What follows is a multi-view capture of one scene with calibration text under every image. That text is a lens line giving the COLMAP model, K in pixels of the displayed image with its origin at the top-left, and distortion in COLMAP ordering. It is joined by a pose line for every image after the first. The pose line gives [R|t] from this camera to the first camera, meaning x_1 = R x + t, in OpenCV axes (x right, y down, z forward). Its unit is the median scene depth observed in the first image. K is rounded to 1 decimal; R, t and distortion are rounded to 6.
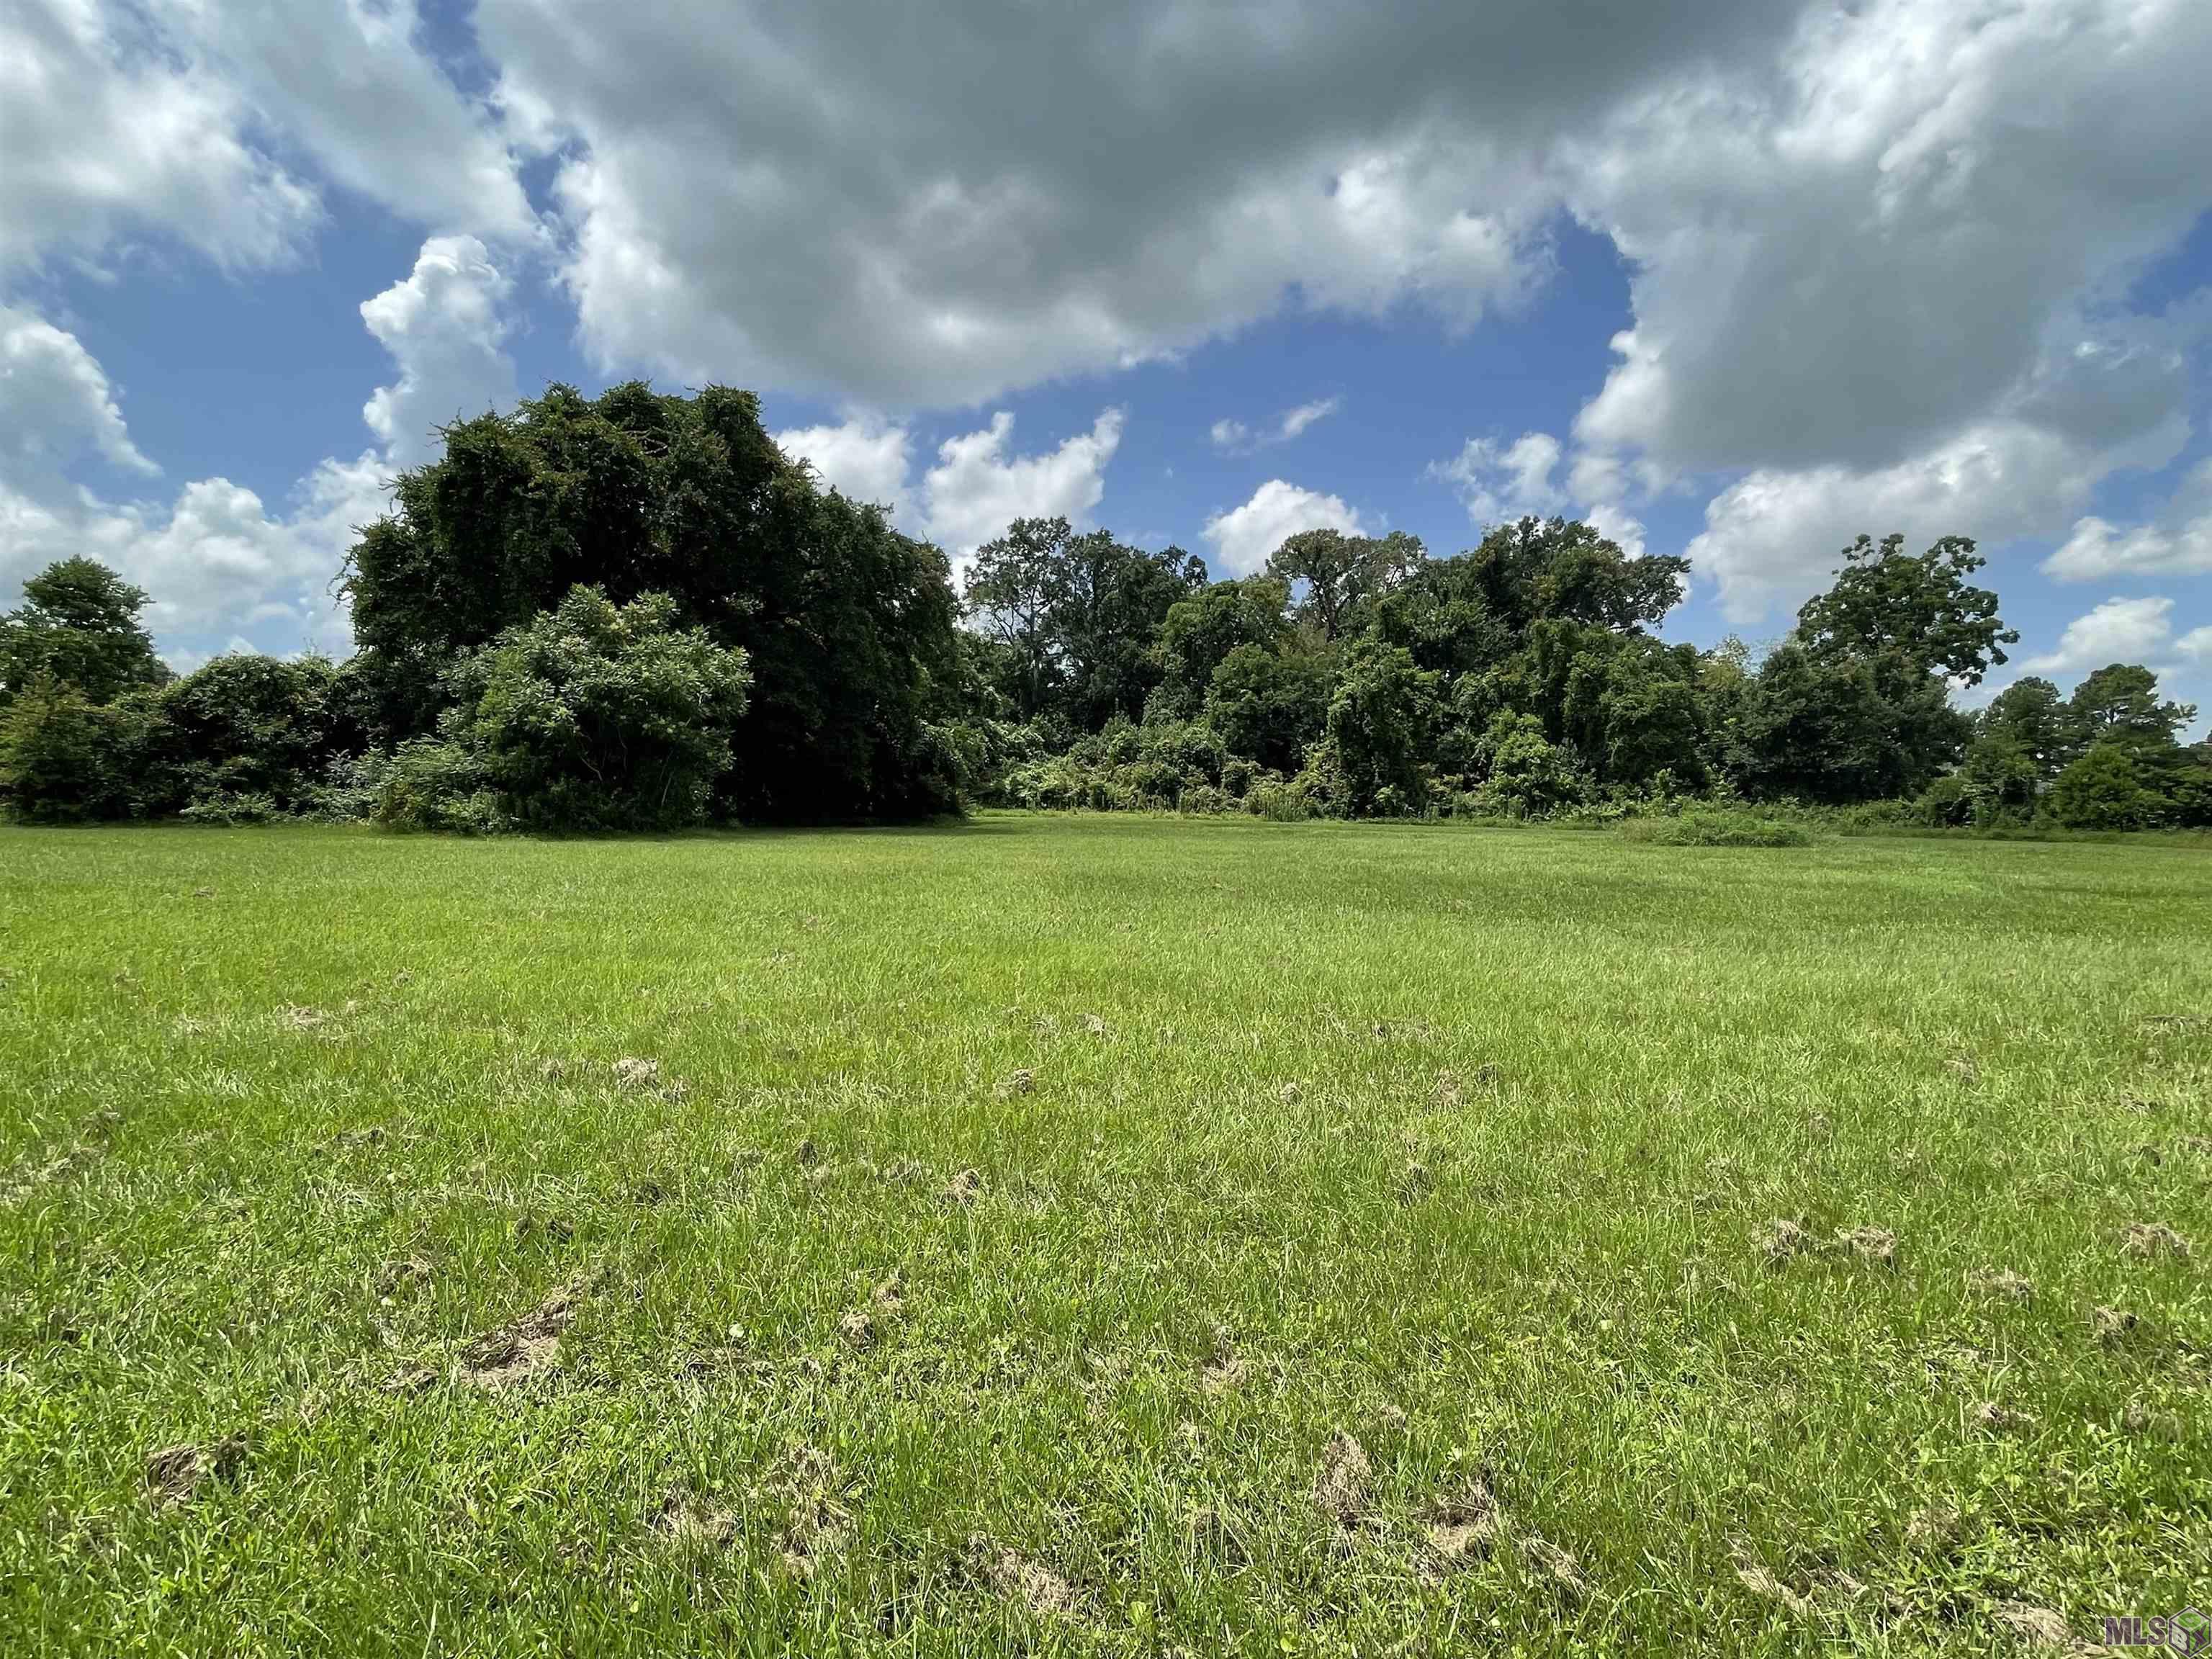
lens RADIAL K [[1090.3, 0, 1106.0], [0, 1090.3, 829.5], [0, 0, 1]] dist [0.002326, 0.000413]
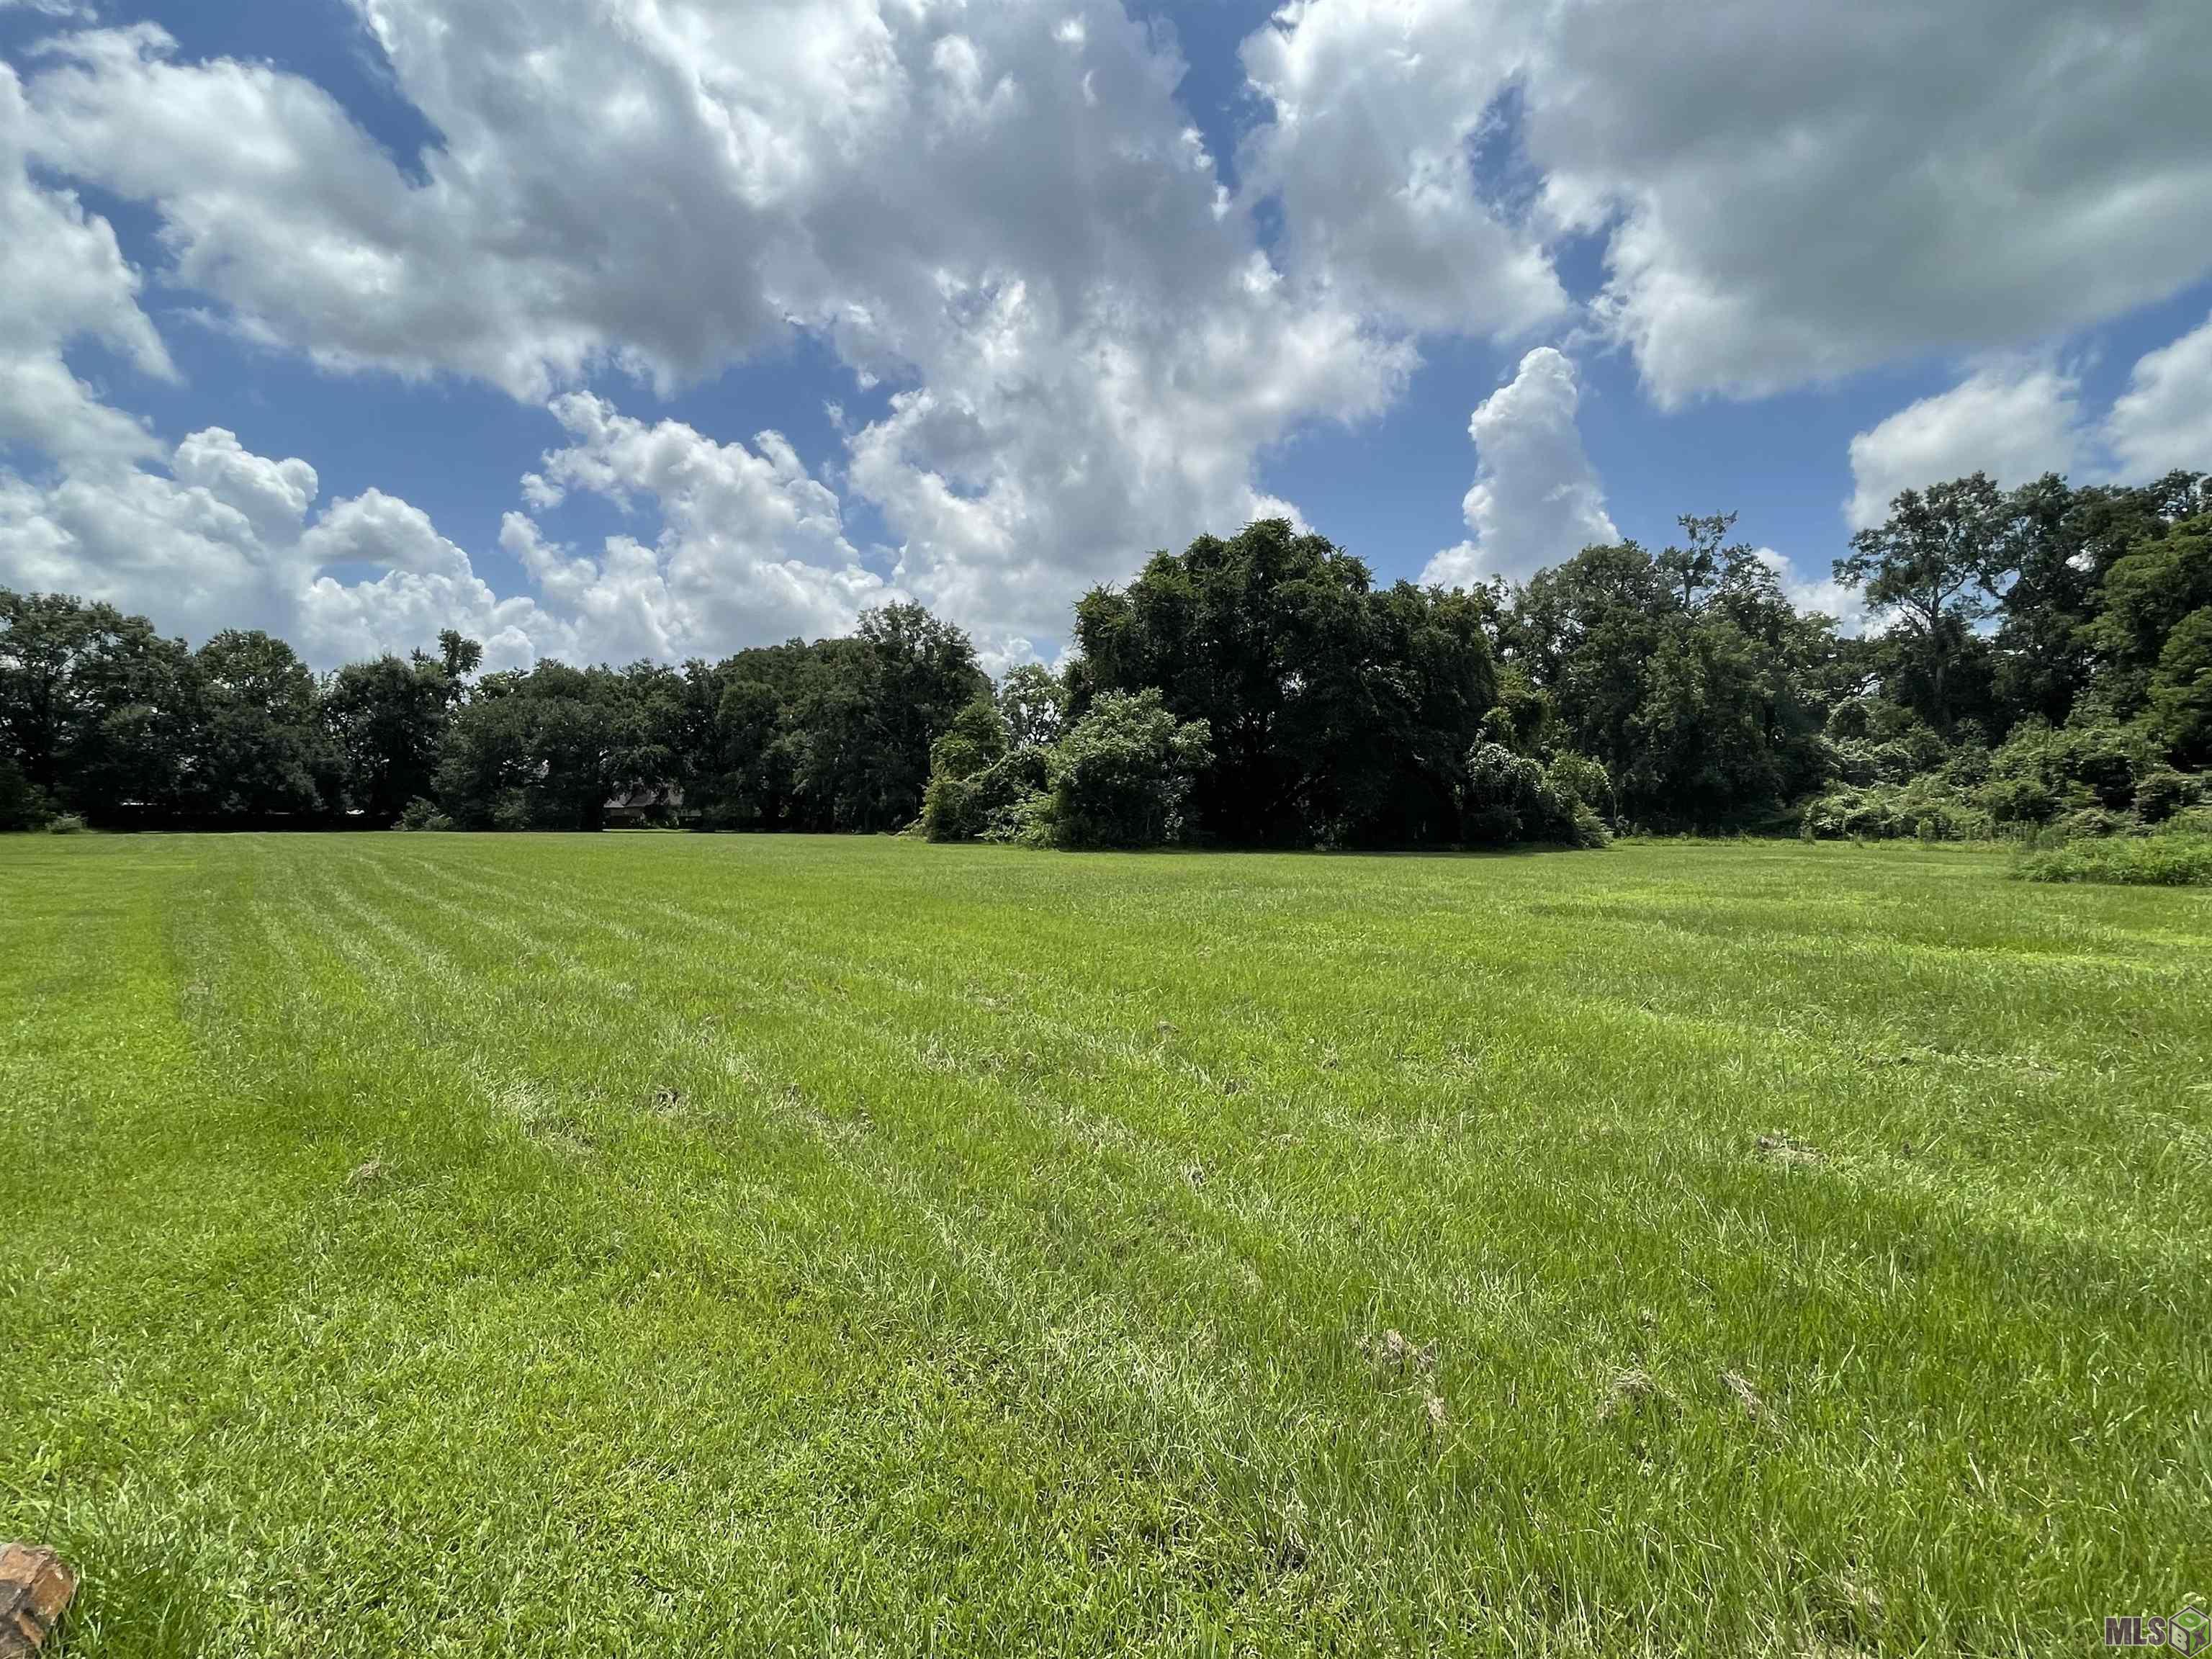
lens RADIAL K [[1090.3, 0, 1106.0], [0, 1090.3, 829.5], [0, 0, 1]] dist [0.002326, 0.000413]
pose [[0.586444, -0.006072, -0.809967, 0.287070], [-0.019758, 0.999567, -0.021799, 0.003029], [0.809748, 0.028787, 0.586071, 0.032288]]
